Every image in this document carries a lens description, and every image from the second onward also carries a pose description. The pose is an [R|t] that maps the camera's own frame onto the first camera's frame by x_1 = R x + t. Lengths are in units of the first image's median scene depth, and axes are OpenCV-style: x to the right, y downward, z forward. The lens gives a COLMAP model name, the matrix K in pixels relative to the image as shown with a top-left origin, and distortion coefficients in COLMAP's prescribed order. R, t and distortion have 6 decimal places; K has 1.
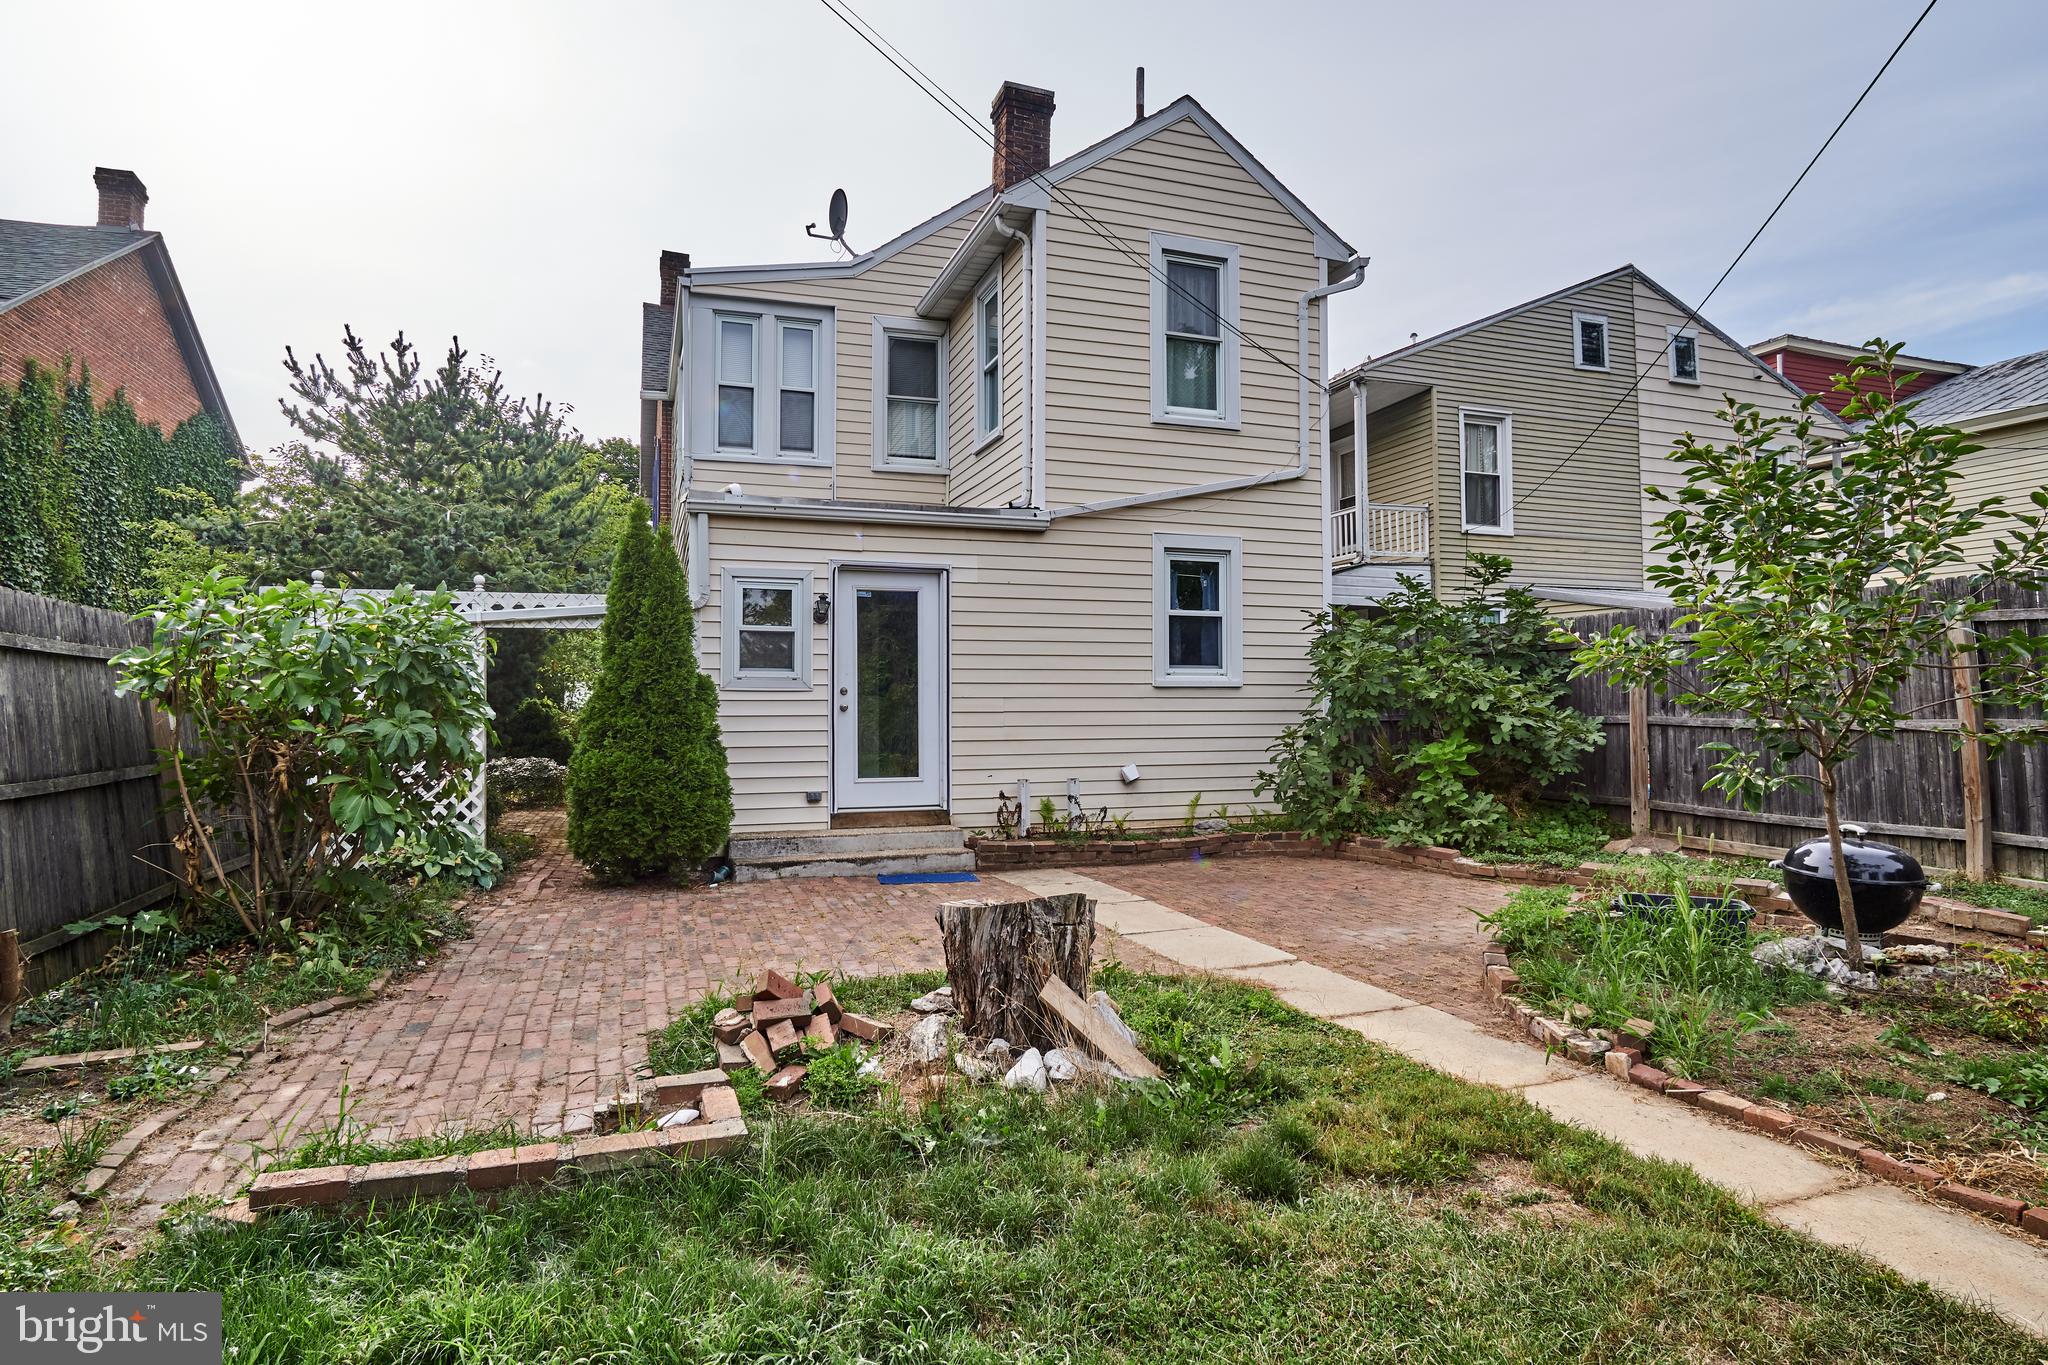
lens RADIAL K [[1099.1, 0, 1024.0], [0, 1099.1, 682.5], [0, 0, 1]] dist [-0.026211, -0.000047]
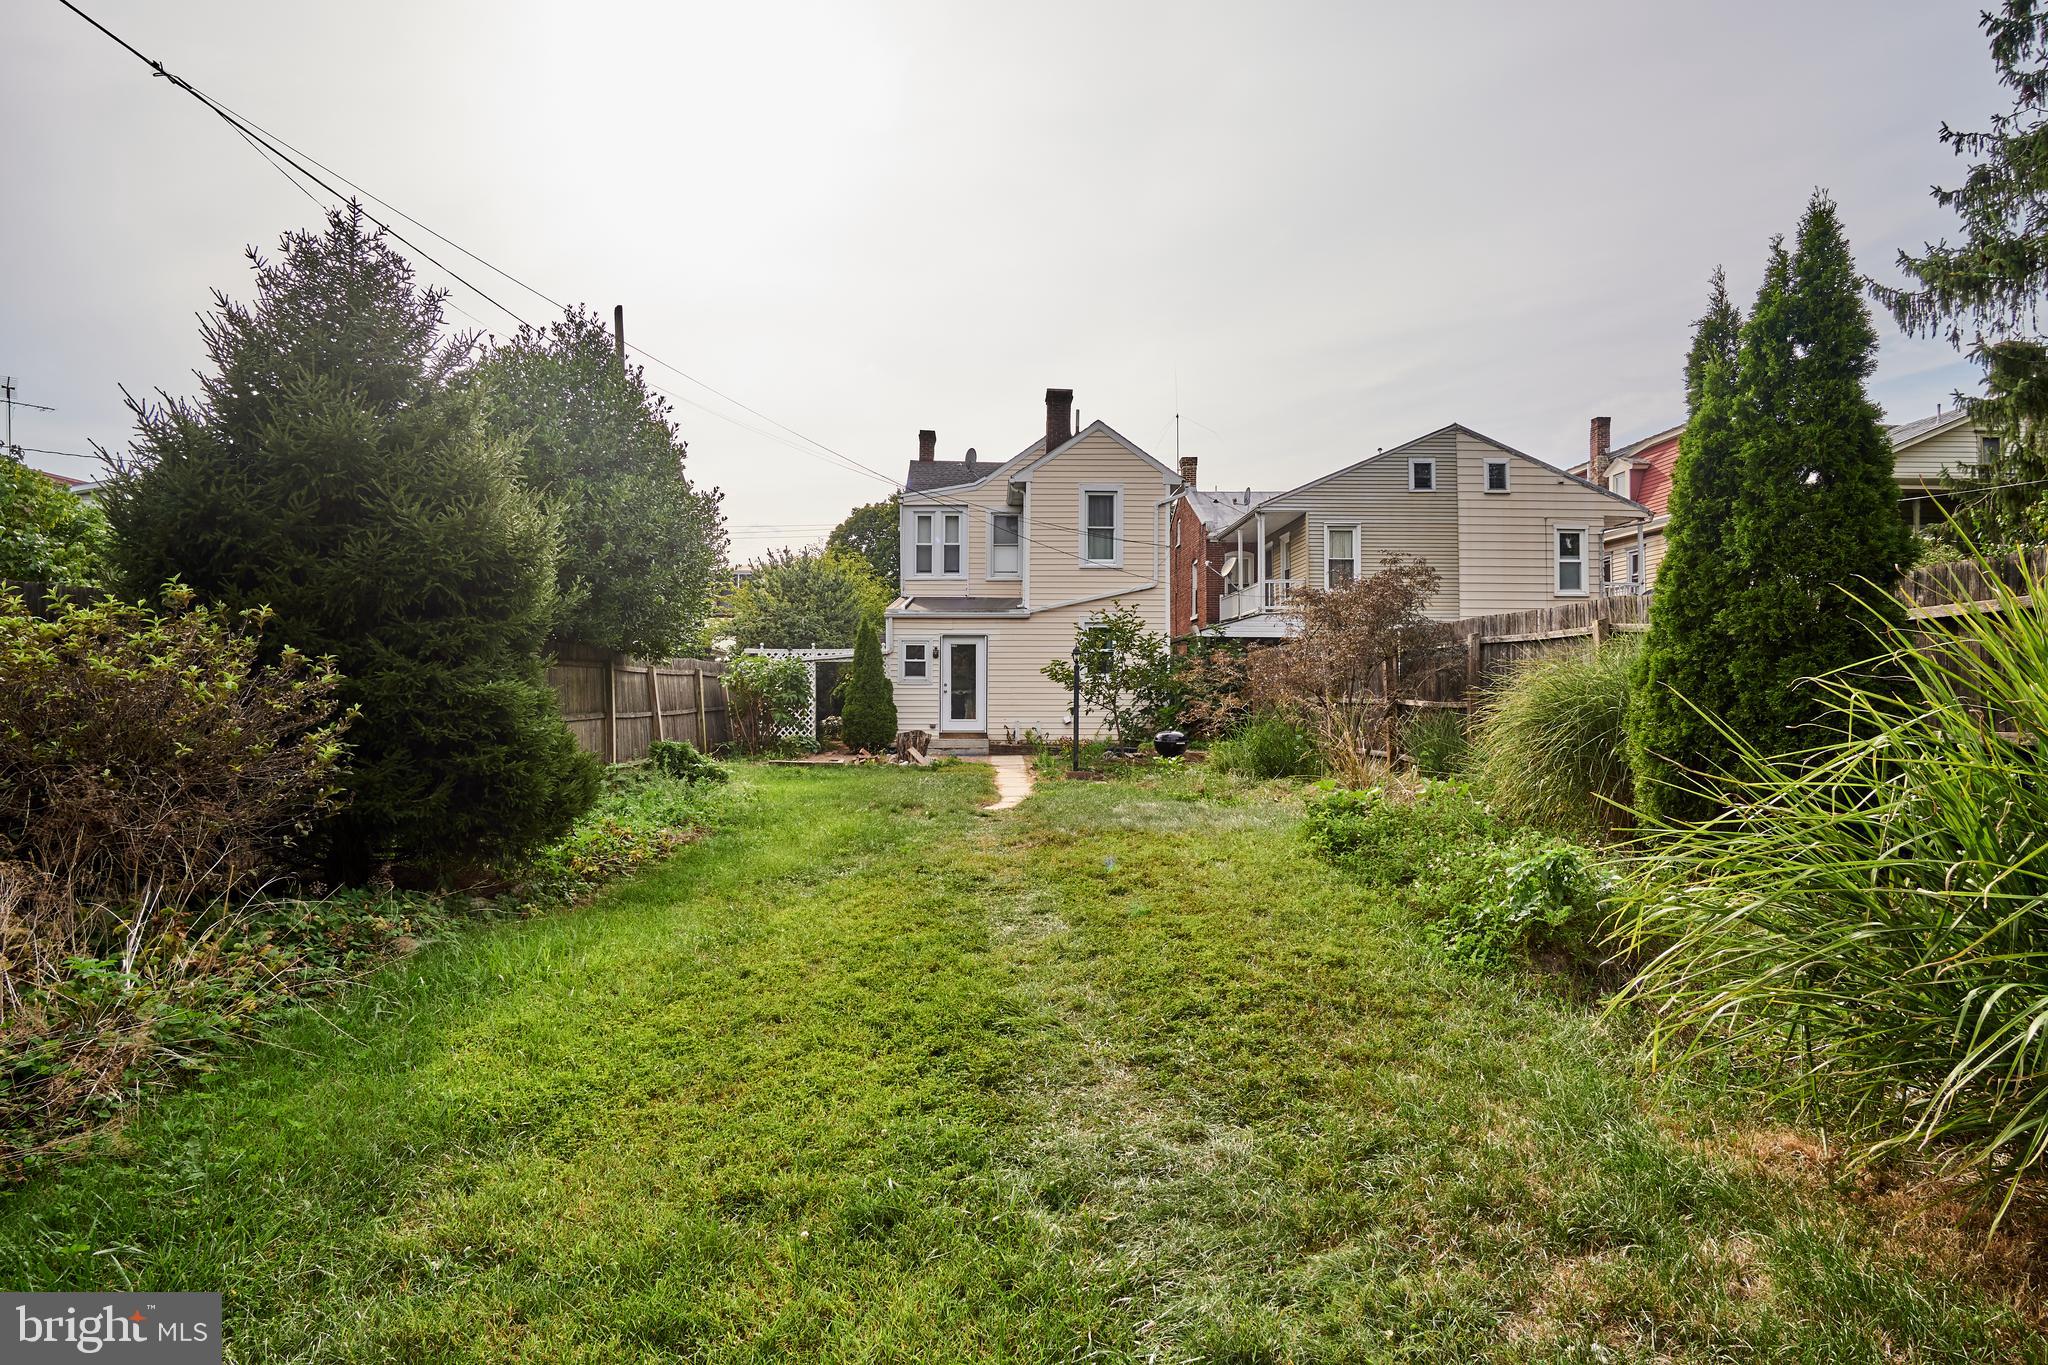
lens RADIAL K [[1099.1, 0, 1024.0], [0, 1099.1, 682.5], [0, 0, 1]] dist [-0.026211, -0.000047]
pose [[0.954012, 0.001064, -0.299767, 0.767722], [0.002208, 0.999942, 0.010575, -0.023784], [0.299761, -0.010751, 0.953954, -1.360377]]
